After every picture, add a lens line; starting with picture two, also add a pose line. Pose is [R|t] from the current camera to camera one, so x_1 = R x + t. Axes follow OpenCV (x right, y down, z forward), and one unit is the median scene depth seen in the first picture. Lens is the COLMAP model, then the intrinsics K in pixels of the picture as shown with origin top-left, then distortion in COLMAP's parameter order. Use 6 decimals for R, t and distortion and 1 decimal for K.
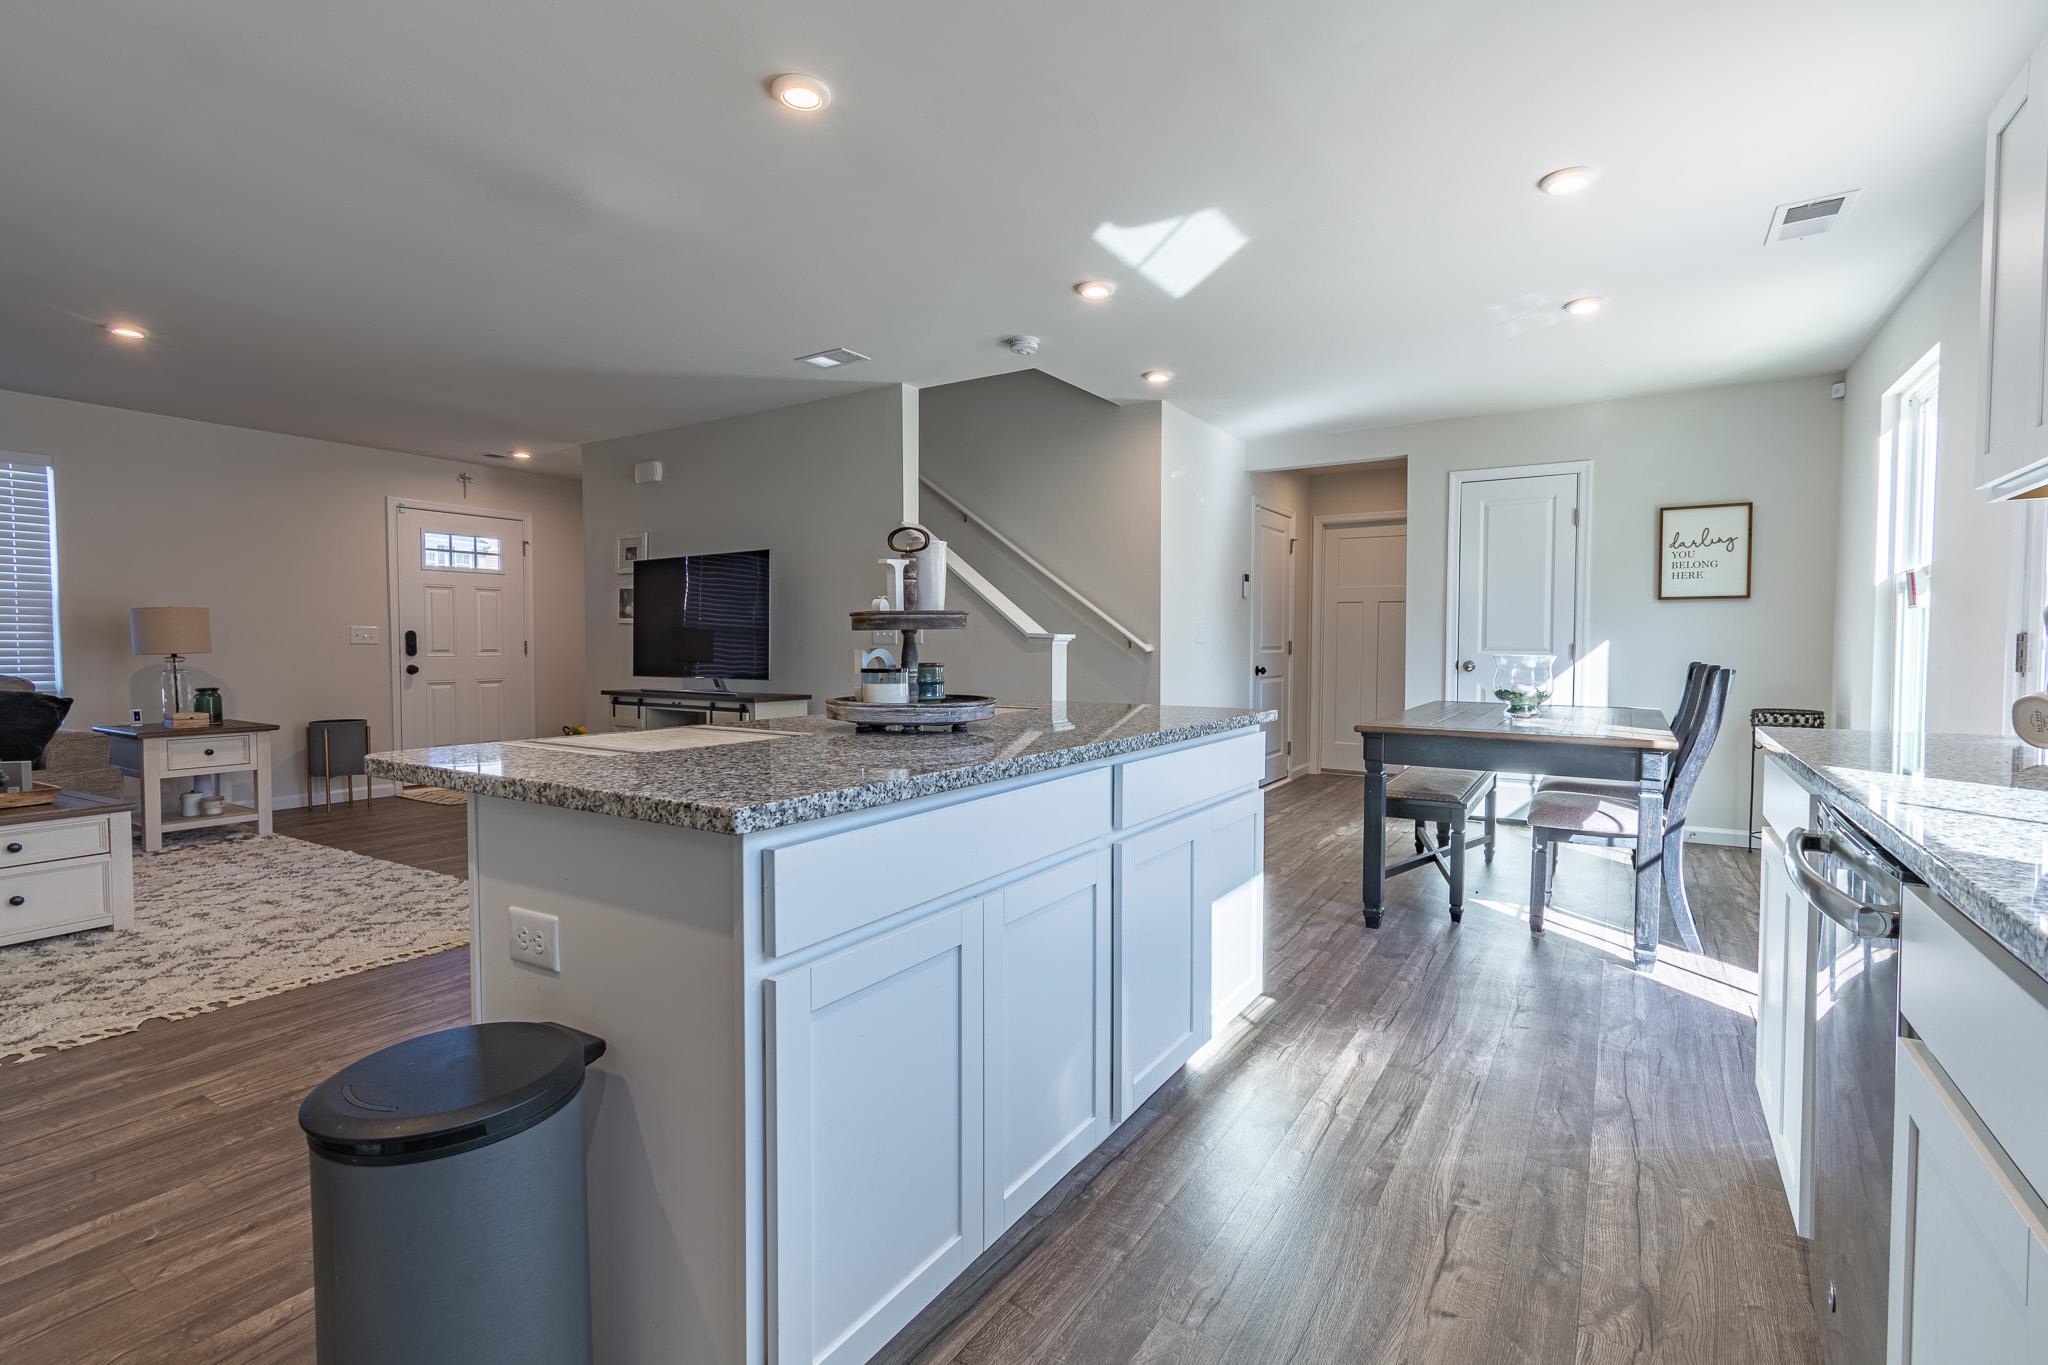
lens RADIAL K [[959.1, 0, 1010.3], [0, 959.1, 675.4], [0, 0, 1]] dist [0.011341, 0.000122]
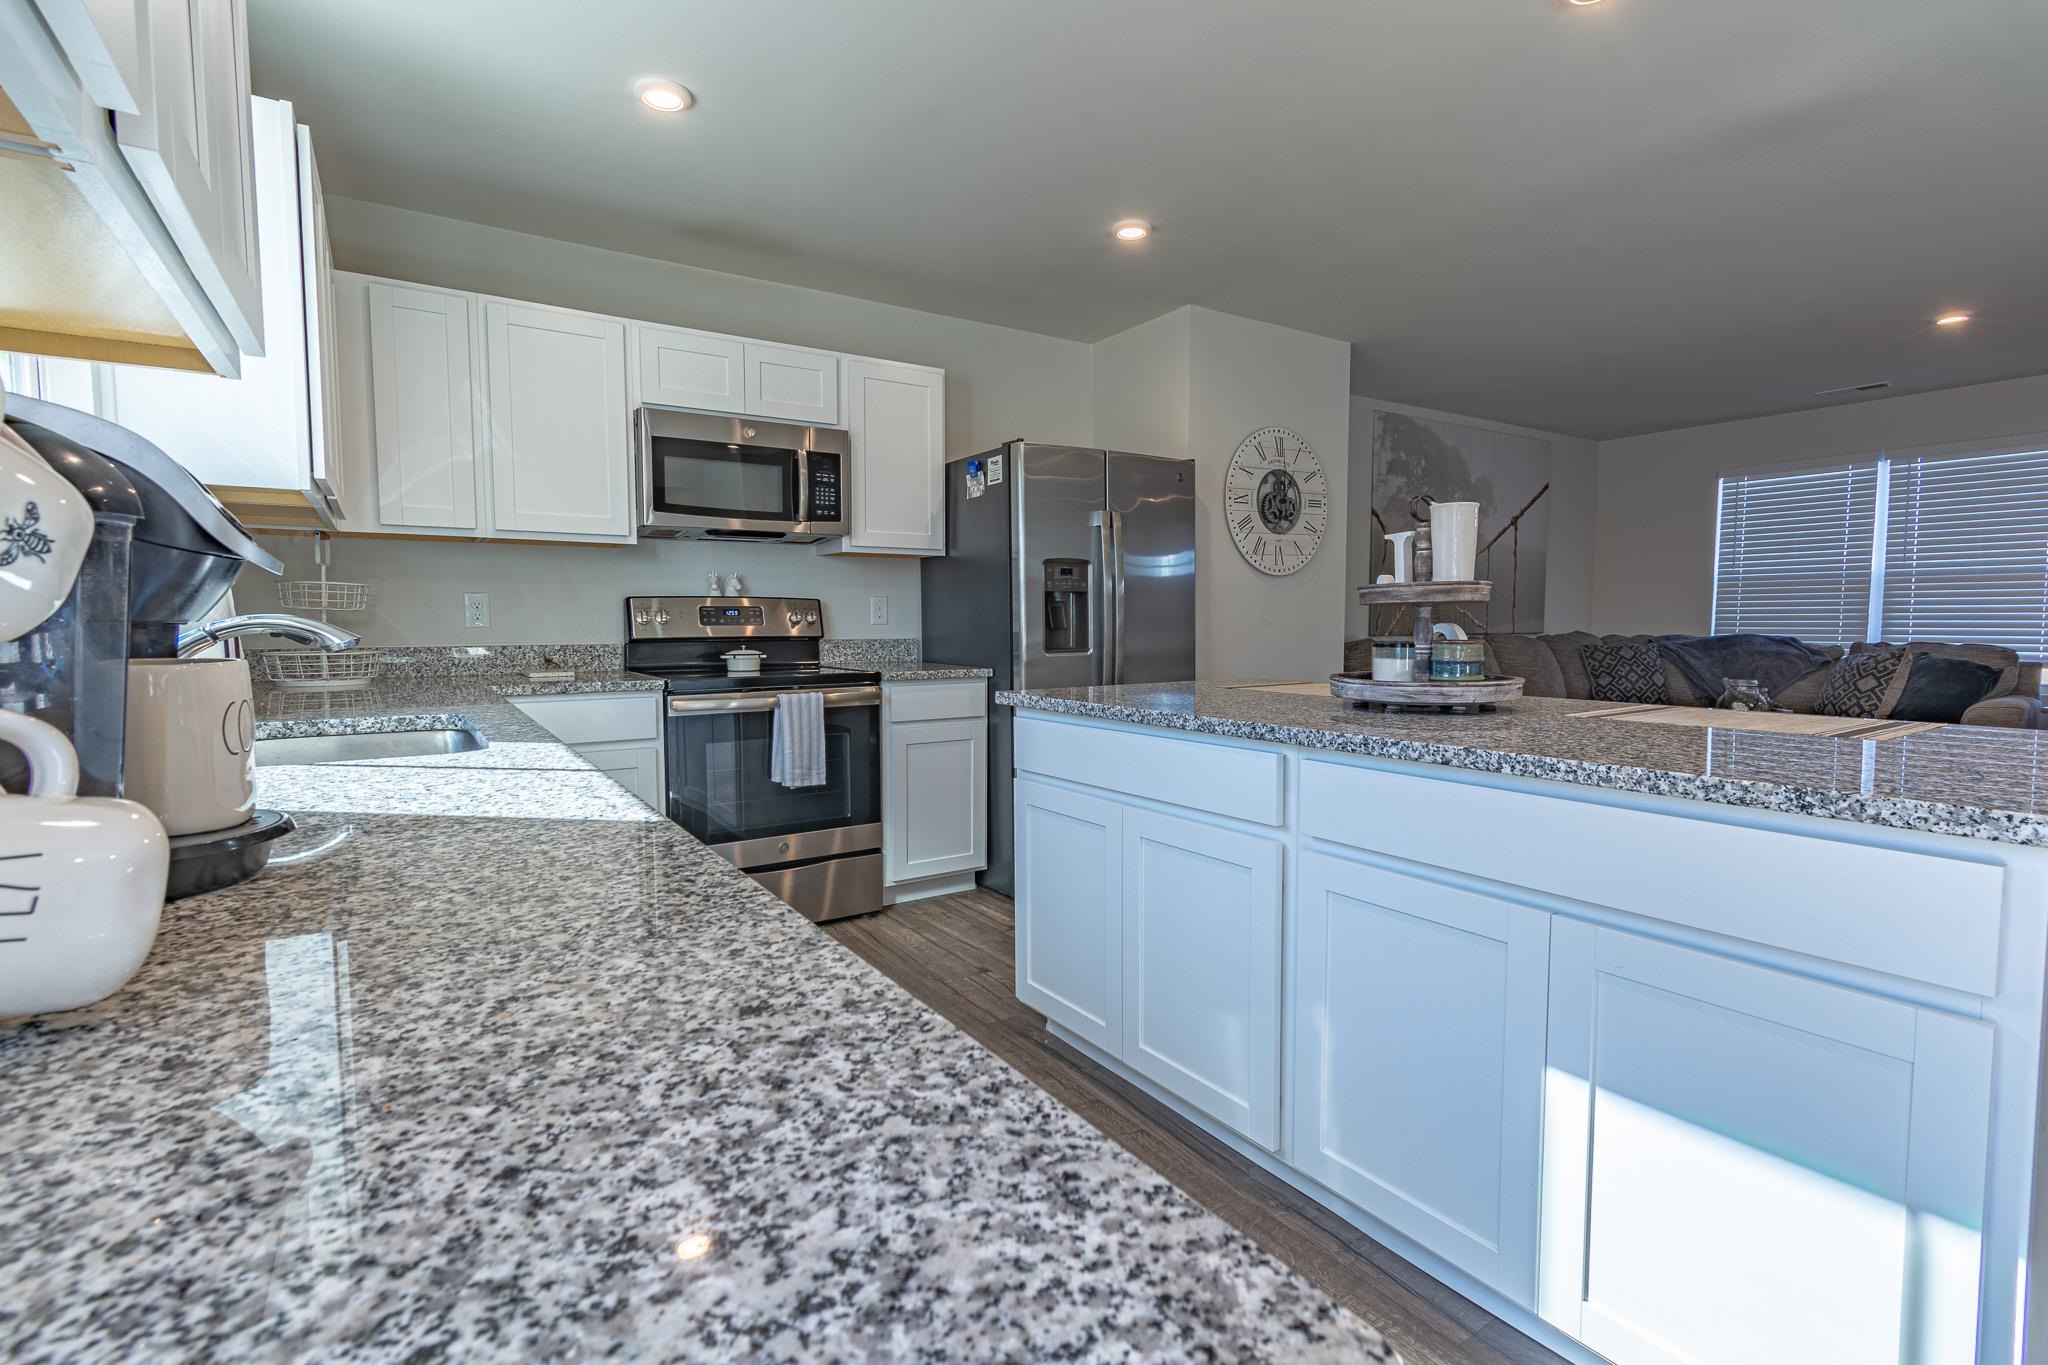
lens RADIAL K [[959.1, 0, 1024.9], [0, 959.1, 678.4], [0, 0, 1]] dist [0.011341, 0.000122]
pose [[-0.397502, 0.058455, -0.915737, 1.039399], [-0.027741, 0.996747, 0.075668, -0.039747], [0.917182, 0.055482, -0.394588, 1.145896]]
